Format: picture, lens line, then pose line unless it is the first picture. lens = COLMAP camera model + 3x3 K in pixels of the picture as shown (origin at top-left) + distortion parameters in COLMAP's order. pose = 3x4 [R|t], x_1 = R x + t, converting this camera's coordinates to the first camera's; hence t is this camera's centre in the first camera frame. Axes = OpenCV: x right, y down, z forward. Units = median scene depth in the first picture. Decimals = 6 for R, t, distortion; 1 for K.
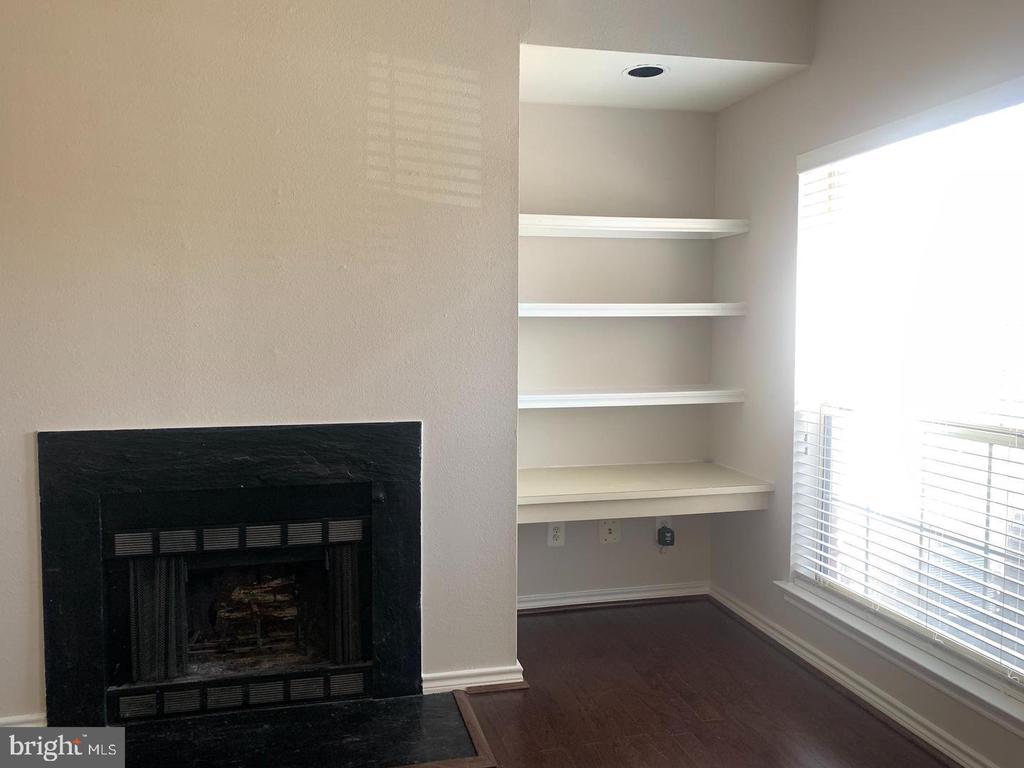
lens RADIAL K [[766.4, 0, 512.0], [0, 766.4, 384.0], [0, 0, 1]] dist [0.027743, -0.000428]
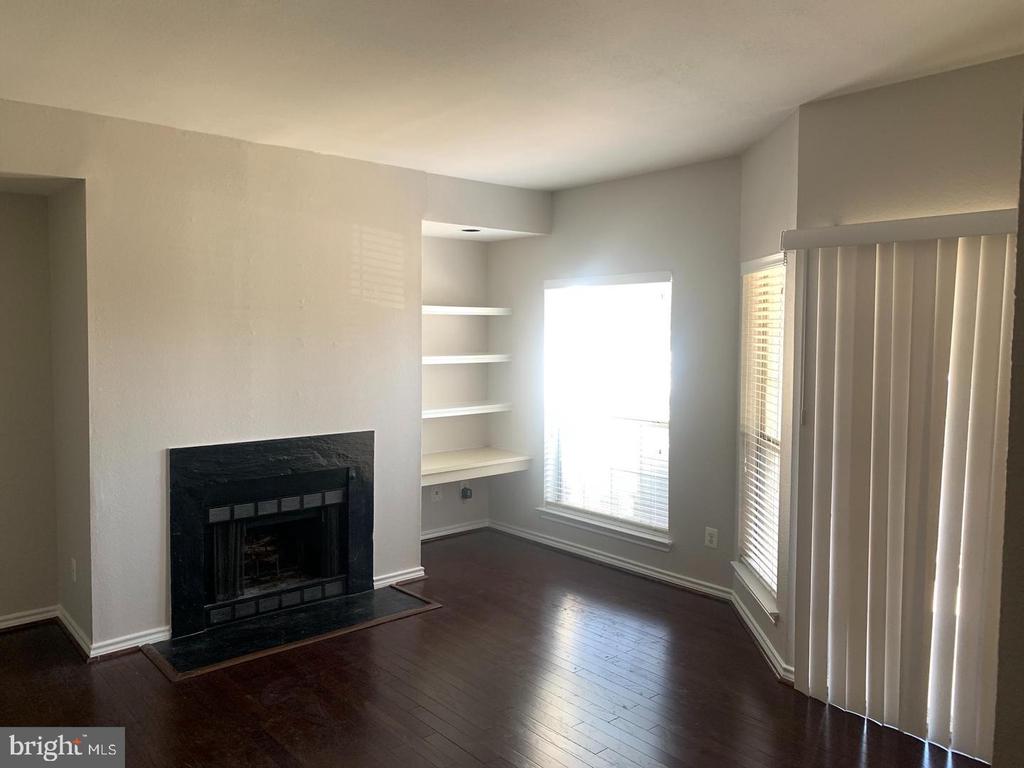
lens RADIAL K [[751.8, 0, 510.1], [0, 751.8, 367.1], [0, 0, 1]] dist [0.002216, 0.000127]
pose [[0.879560, -0.014937, 0.475553, -0.642660], [0.029296, 0.999311, -0.022797, -0.045248], [-0.474884, 0.033983, 0.879392, -0.638308]]
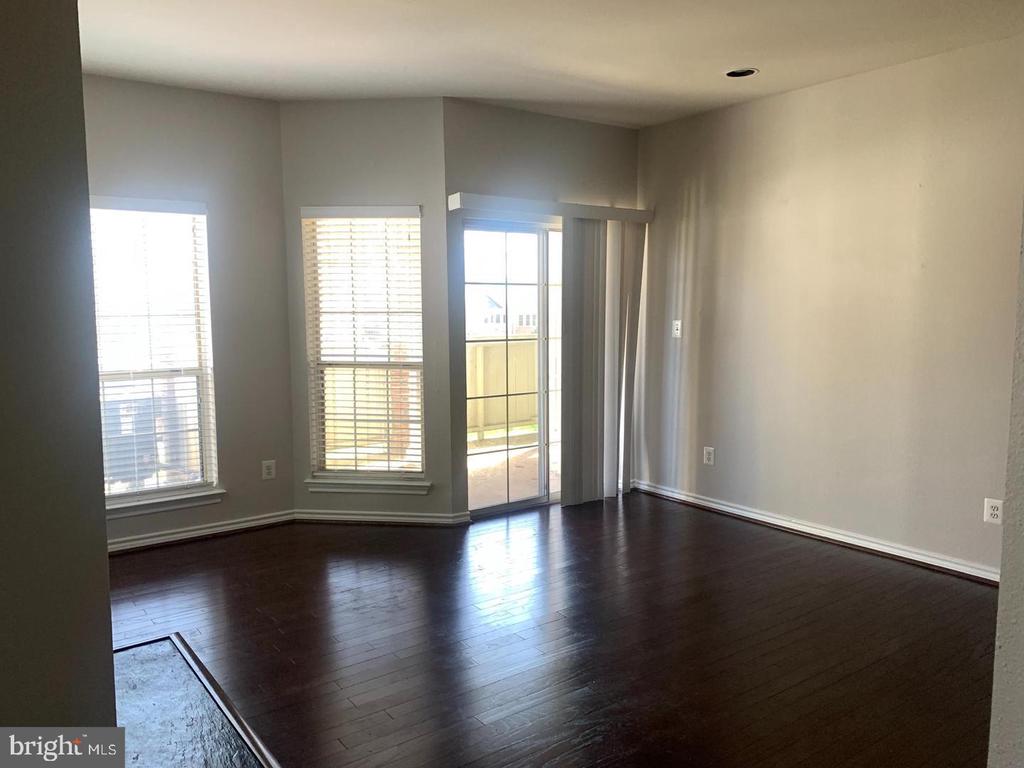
lens RADIAL K [[768.5, 0, 512.0], [0, 768.5, 384.0], [0, 0, 1]] dist [0.011002, 0.000677]
pose [[-0.413137, -0.093208, 0.905886, -1.294158], [0.077669, 0.987517, 0.137029, -0.088082], [-0.907351, 0.126971, -0.400740, 0.828899]]
